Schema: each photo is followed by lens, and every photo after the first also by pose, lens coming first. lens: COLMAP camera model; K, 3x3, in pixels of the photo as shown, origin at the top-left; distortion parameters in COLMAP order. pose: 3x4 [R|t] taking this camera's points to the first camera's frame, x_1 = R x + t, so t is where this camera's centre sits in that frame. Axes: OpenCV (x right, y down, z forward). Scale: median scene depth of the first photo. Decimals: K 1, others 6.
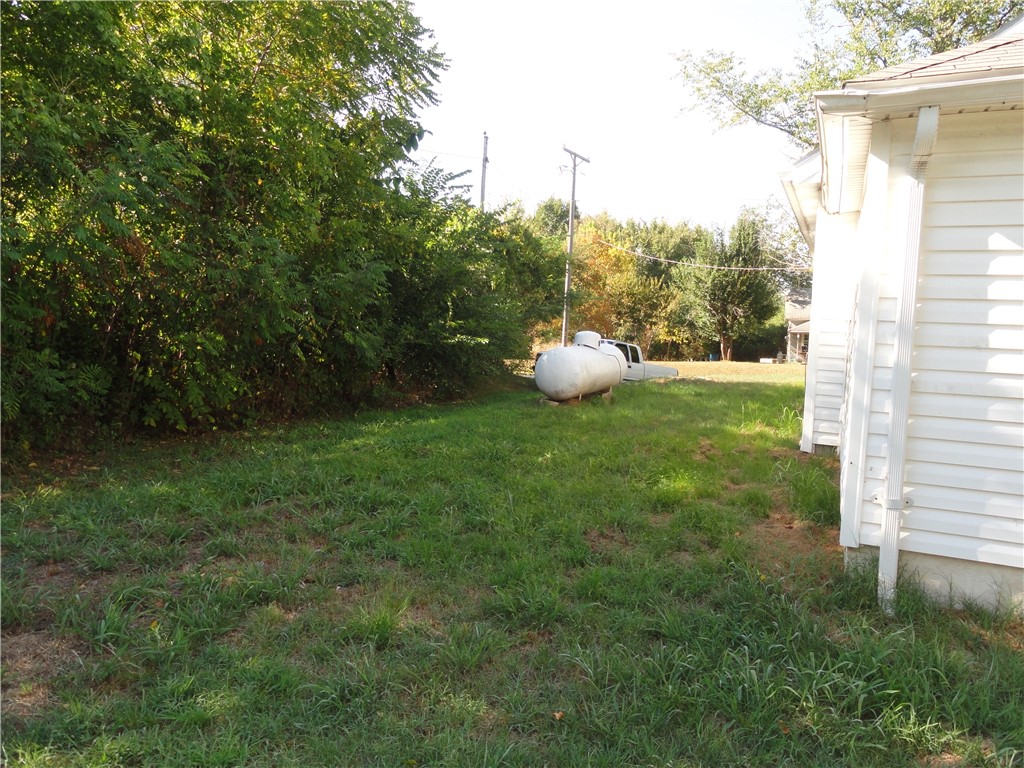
lens RADIAL K [[698.6, 0, 512.5], [0, 698.6, 379.0], [0, 0, 1]] dist [-0.009227, 0.006522]
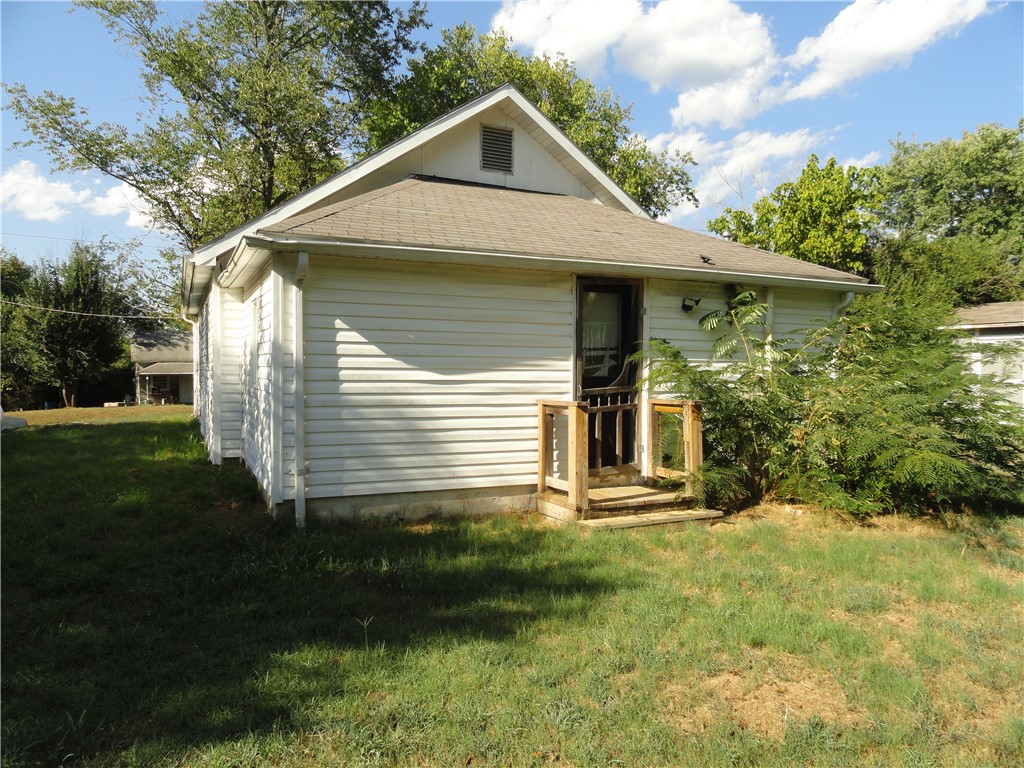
lens RADIAL K [[721.4, 0, 509.6], [0, 721.4, 388.8], [0, 0, 1]] dist [-0.002660, 0.013157]
pose [[0.636474, -0.049222, 0.769726, -0.237136], [0.083221, 0.996518, -0.005089, 0.012278], [-0.766795, 0.067296, 0.638354, -0.268048]]
